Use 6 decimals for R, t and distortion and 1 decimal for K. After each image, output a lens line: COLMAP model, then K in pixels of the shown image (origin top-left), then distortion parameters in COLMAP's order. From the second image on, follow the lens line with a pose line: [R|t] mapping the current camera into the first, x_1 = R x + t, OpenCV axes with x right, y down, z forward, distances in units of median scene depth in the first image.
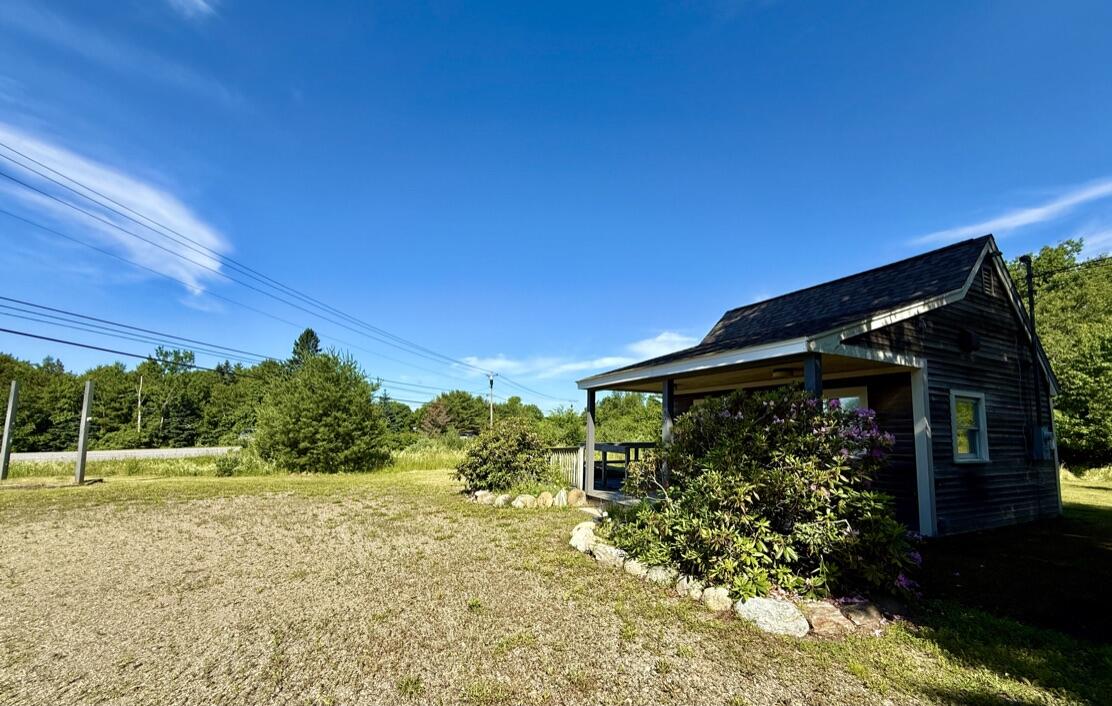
lens RADIAL K [[447.0, 0, 554.6], [0, 447.0, 390.9], [0, 0, 1]] dist [-0.000477, 0.000061]
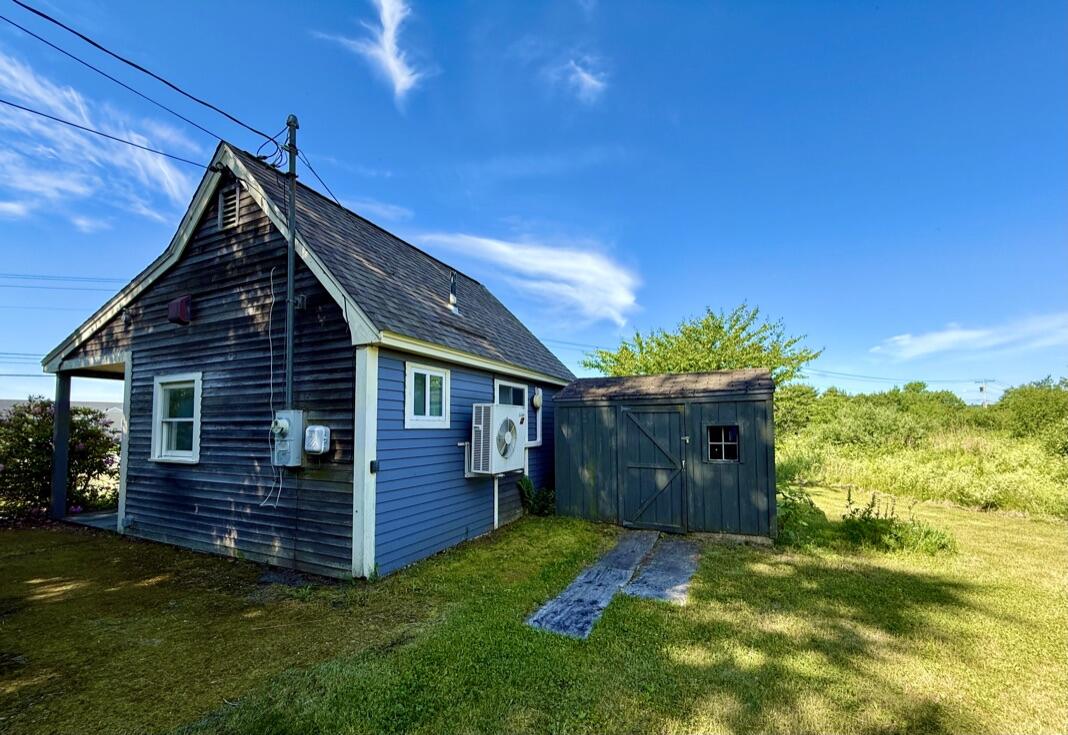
lens RADIAL K [[451.7, 0, 531.4], [0, 451.7, 403.0], [0, 0, 1]] dist [-0.014725, 0.000000]
pose [[0.616628, -0.071091, -0.784038, 2.586988], [0.088463, 0.995864, -0.020723, 0.166656], [0.782269, -0.056580, 0.620367, 1.317373]]
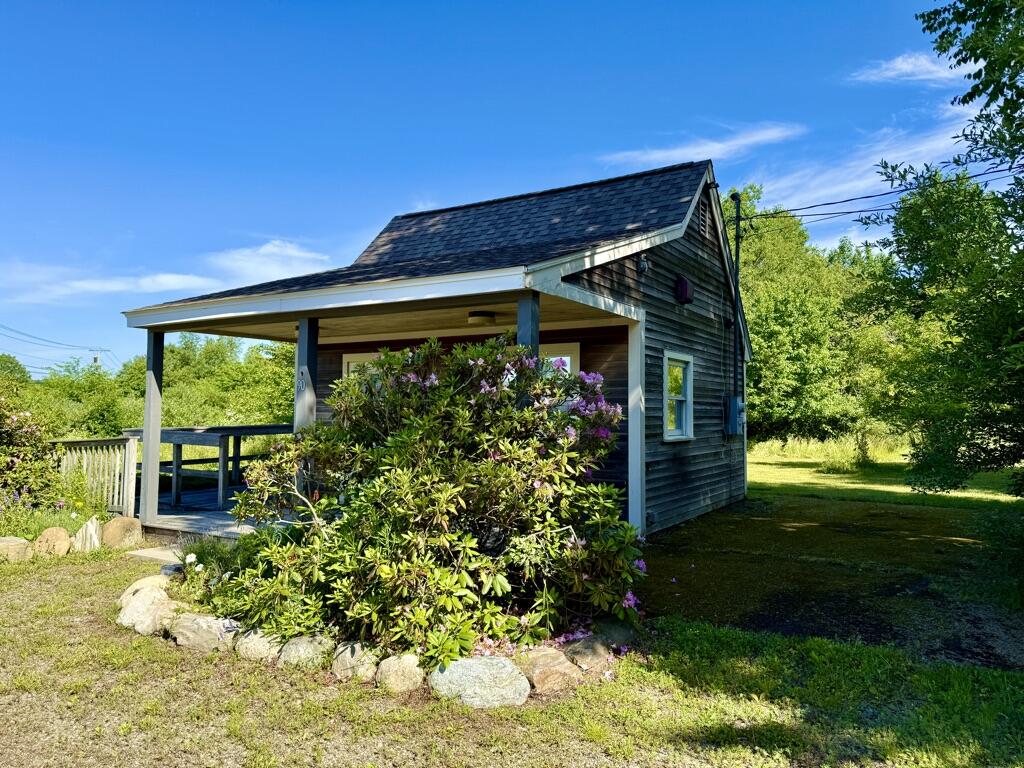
lens RADIAL K [[722.4, 0, 509.5], [0, 722.4, 376.0], [0, 0, 1]] dist [0.079468, -0.114165]
pose [[0.848115, 0.012245, 0.529671, -0.041565], [-0.038567, 0.998508, 0.038670, 0.004770], [-0.528407, -0.053224, 0.847321, 0.061525]]
